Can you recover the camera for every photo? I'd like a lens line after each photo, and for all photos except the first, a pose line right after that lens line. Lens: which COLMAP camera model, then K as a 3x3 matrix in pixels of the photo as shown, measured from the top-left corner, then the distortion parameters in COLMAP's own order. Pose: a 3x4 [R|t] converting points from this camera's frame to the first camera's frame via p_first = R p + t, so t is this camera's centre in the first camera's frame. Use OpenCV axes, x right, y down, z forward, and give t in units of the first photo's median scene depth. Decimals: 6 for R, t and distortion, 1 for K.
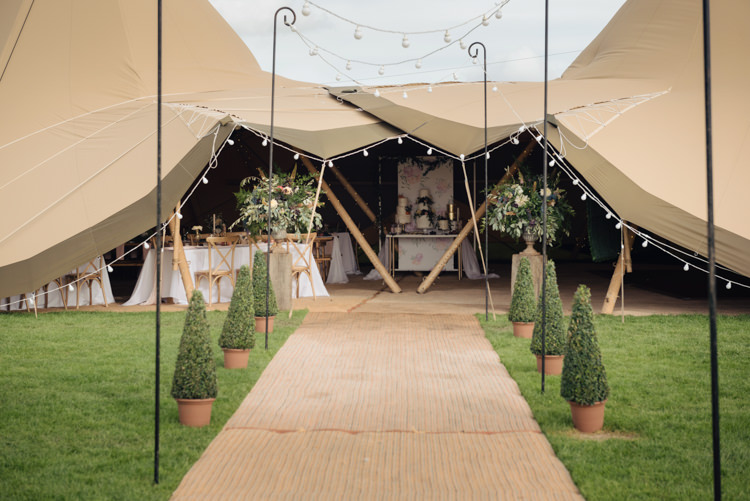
lens RADIAL K [[1432.3, 0, 375.0], [0, 1432.3, 250.5], [0, 0, 1]] dist [-0.037508, -0.070285]
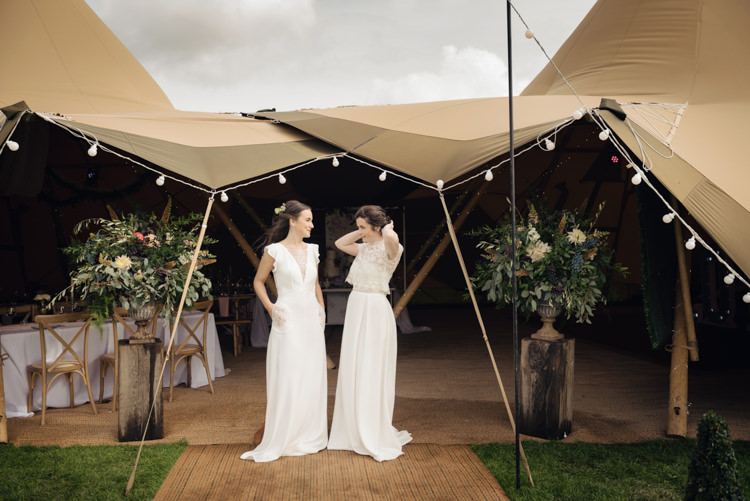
lens RADIAL K [[745.9, 0, 375.0], [0, 745.9, 250.5], [0, 0, 1]] dist [0.007018, 0.002514]
pose [[0.995700, -0.013511, 0.091645, 0.003941], [0.016742, 0.999262, -0.034569, -0.025354], [-0.091111, 0.035955, 0.995191, 0.681974]]
